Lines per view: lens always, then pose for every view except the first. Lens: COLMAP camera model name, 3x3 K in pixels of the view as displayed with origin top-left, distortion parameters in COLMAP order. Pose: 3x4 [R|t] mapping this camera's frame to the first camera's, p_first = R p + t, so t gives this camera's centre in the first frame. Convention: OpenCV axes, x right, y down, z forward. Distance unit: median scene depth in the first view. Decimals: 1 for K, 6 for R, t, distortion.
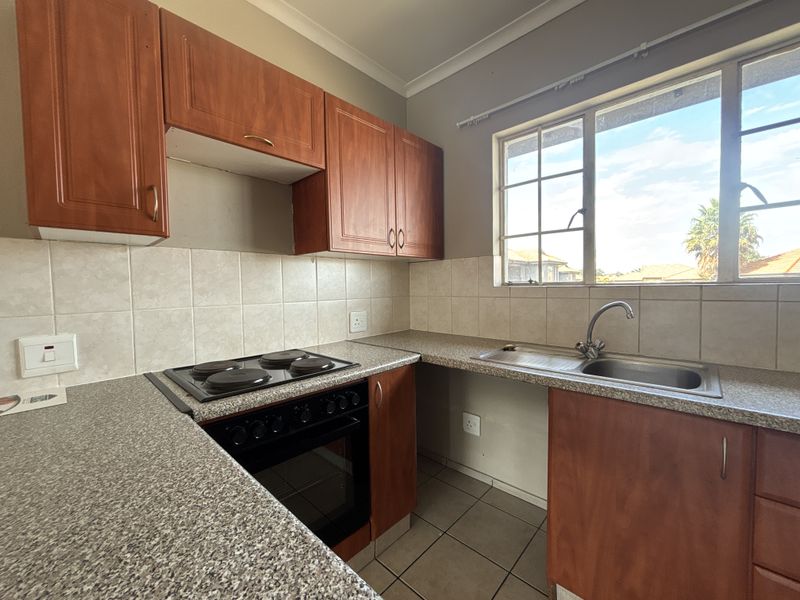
lens RADIAL K [[321.5, 0, 400.4], [0, 321.5, 297.0], [0, 0, 1]] dist [-0.001515, -0.000031]
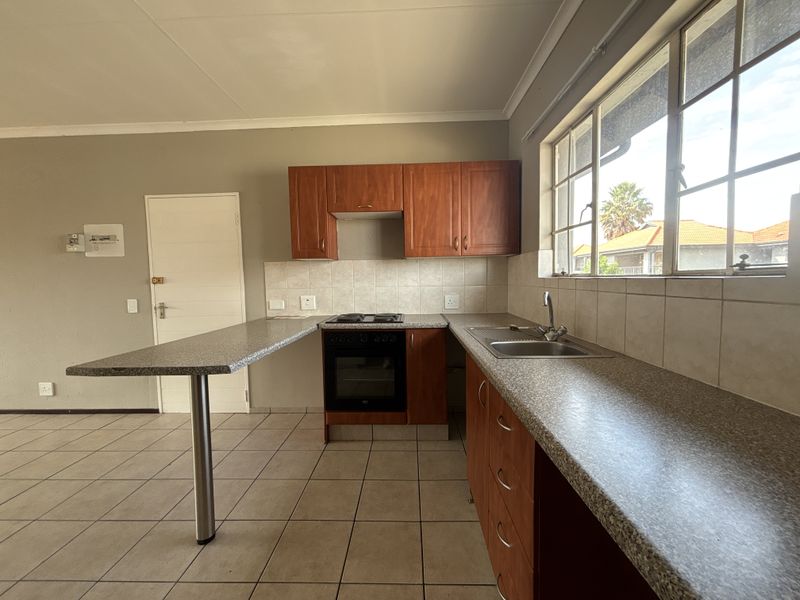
lens RADIAL K [[321.5, 0, 400.4], [0, 321.5, 297.0], [0, 0, 1]] dist [-0.001515, -0.000031]
pose [[0.661564, 0.047441, -0.748387, 1.096630], [-0.019468, 0.998747, 0.046101, -0.009295], [0.749636, -0.015929, 0.661658, -0.165298]]
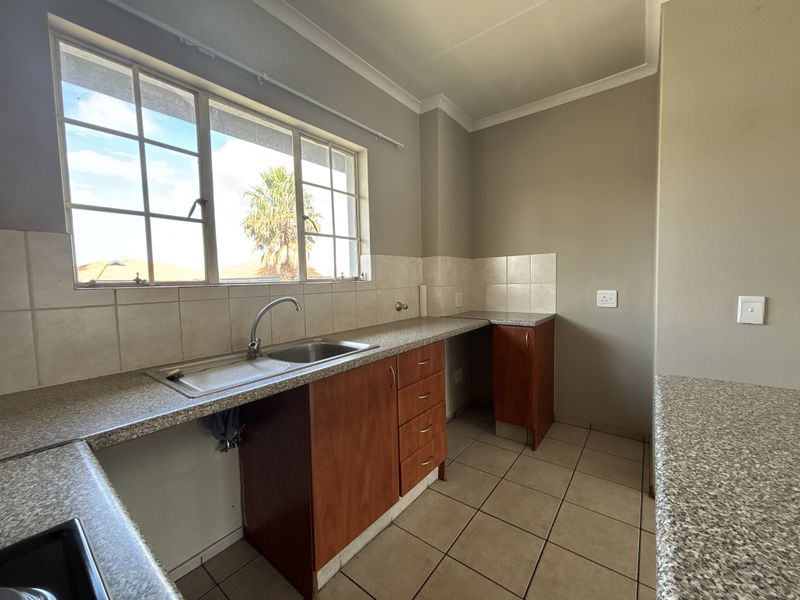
lens RADIAL K [[321.5, 0, 400.4], [0, 321.5, 297.0], [0, 0, 1]] dist [-0.001515, -0.000031]
pose [[-0.092416, -0.038188, 0.994988, -0.438979], [0.061098, 0.997164, 0.043946, -0.010885], [-0.993844, 0.064853, -0.089820, 0.636105]]
